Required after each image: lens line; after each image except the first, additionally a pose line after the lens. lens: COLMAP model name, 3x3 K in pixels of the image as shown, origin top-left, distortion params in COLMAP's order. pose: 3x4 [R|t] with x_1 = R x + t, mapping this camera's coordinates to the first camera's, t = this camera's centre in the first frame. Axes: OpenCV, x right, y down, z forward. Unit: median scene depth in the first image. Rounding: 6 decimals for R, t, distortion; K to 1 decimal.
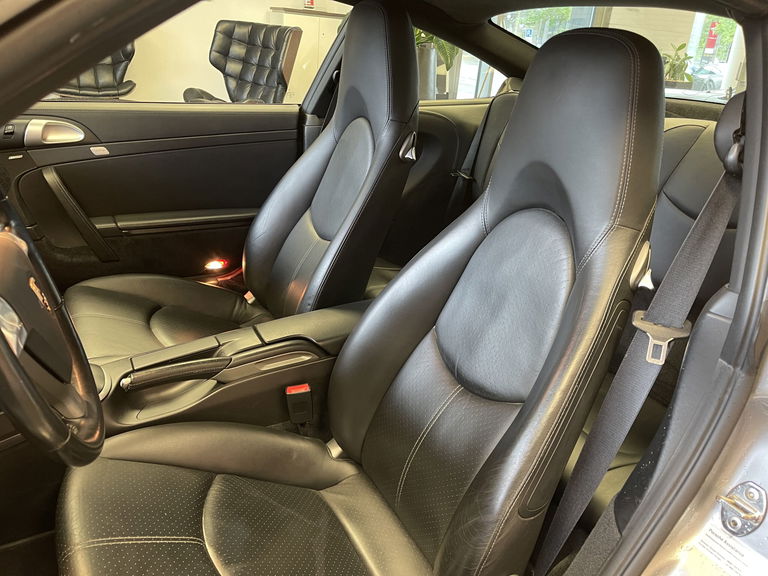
lens RADIAL K [[581.6, 0, 383.3], [0, 581.6, 285.4], [0, 0, 1]] dist [0.075034, -0.111068]
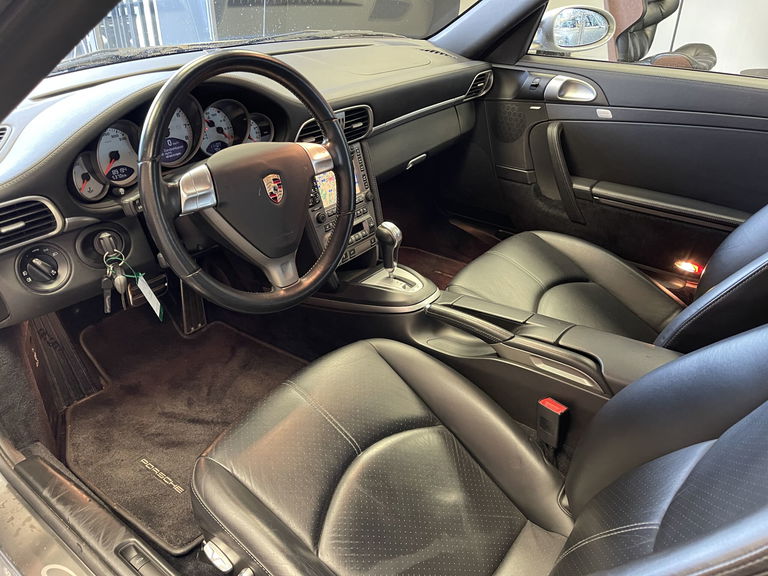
lens RADIAL K [[581.6, 0, 384.3], [0, 581.6, 290.5], [0, 0, 1]] dist [0.075034, -0.111068]
pose [[0.392256, 0.387419, -0.834291, 0.324801], [-0.340706, 0.903664, 0.259445, -0.091782], [0.854432, 0.182479, 0.486464, 0.260659]]
